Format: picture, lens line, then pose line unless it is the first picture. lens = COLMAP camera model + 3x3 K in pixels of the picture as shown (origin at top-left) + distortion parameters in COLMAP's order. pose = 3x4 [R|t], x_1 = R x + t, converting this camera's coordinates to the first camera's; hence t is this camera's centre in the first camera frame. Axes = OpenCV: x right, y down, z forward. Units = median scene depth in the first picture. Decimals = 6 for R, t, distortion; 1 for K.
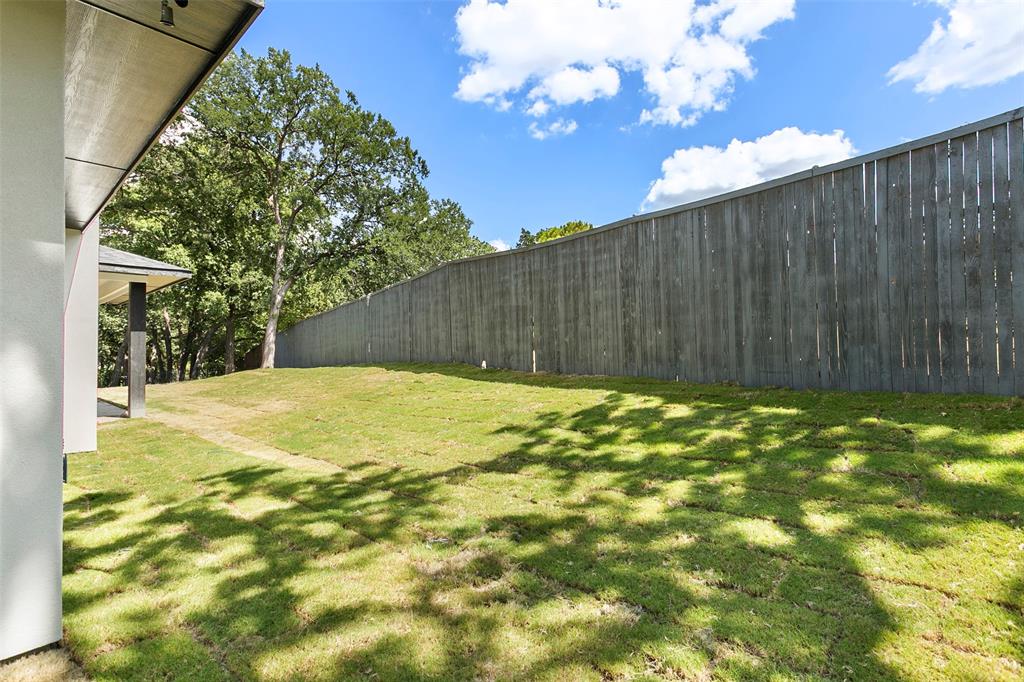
lens RADIAL K [[500.0, 0, 512.0], [0, 500.0, 341.0], [0, 0, 1]] dist [0.002010, 0.000340]
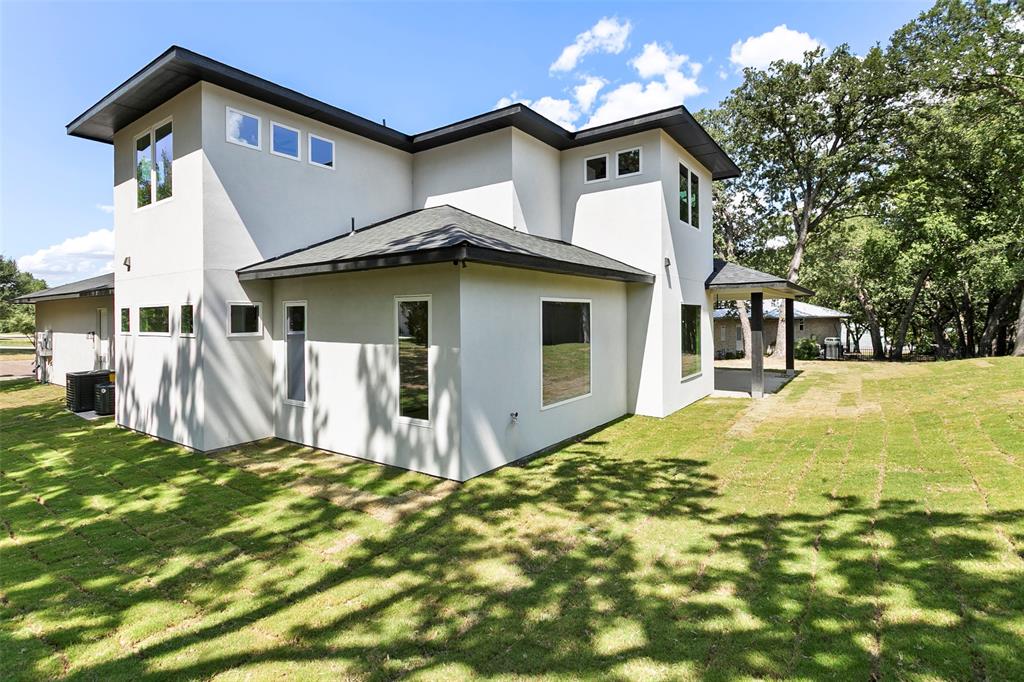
lens RADIAL K [[500.0, 0, 512.0], [0, 500.0, 341.0], [0, 0, 1]] dist [0.002010, 0.000340]
pose [[0.149885, 0.071396, -0.986122, 1.254379], [0.017052, 0.997054, 0.074780, -0.282756], [0.988556, -0.028024, 0.148226, 0.545389]]
